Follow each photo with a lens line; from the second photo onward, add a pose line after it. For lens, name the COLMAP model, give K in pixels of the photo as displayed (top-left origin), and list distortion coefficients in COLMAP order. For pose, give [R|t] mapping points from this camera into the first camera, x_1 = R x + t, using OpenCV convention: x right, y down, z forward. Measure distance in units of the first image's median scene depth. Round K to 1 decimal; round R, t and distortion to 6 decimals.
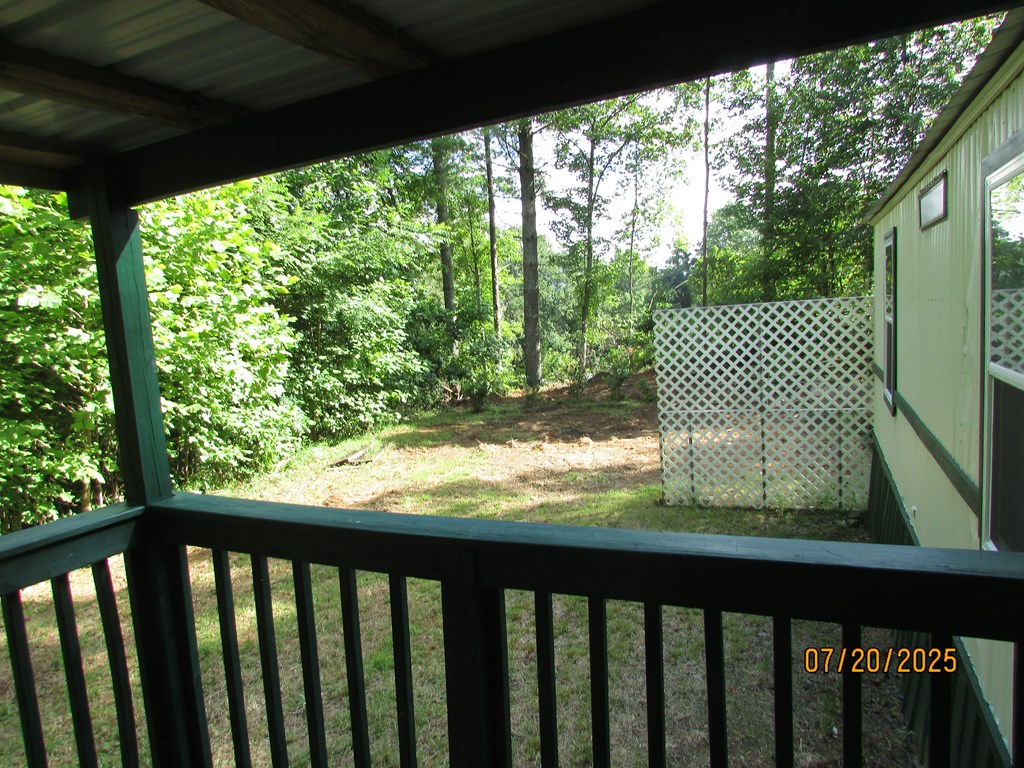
lens RADIAL K [[731.9, 0, 512.0], [0, 731.9, 384.0], [0, 0, 1]] dist [-0.007793, -0.001971]
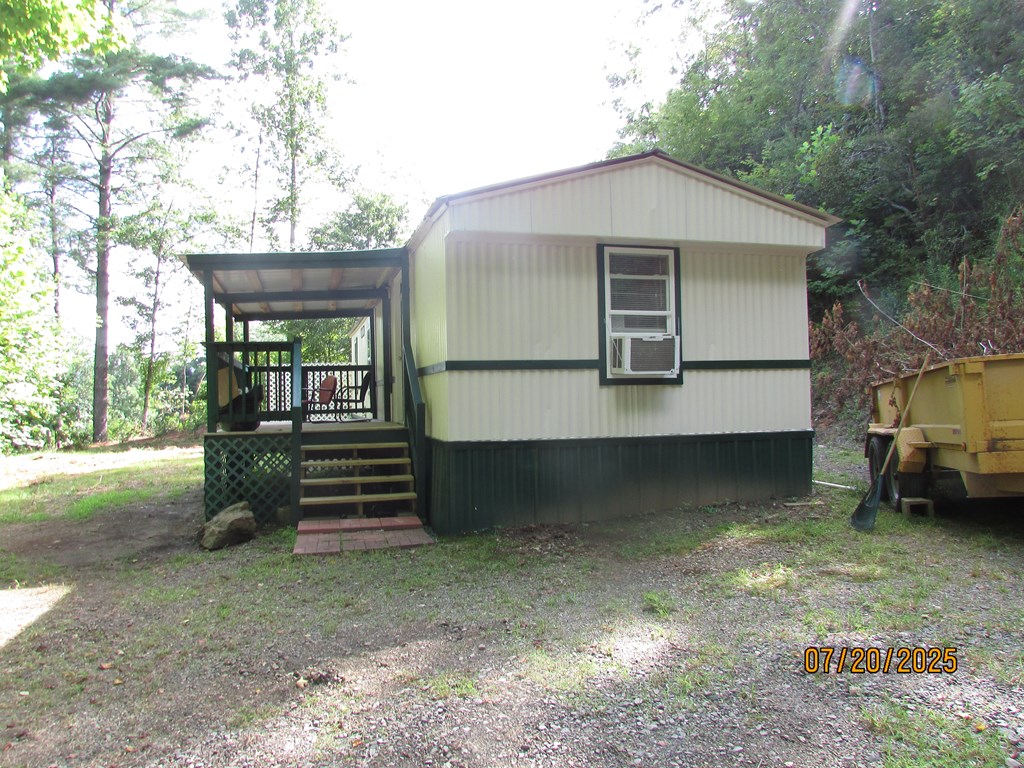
lens RADIAL K [[731.2, 0, 512.0], [0, 731.2, 384.0], [0, 0, 1]] dist [-0.011848, -0.007650]
pose [[0.784989, 0.050359, 0.617460, -0.199017], [0.039290, 0.990637, -0.130745, 0.094729], [-0.618263, 0.126893, 0.775661, -0.411273]]
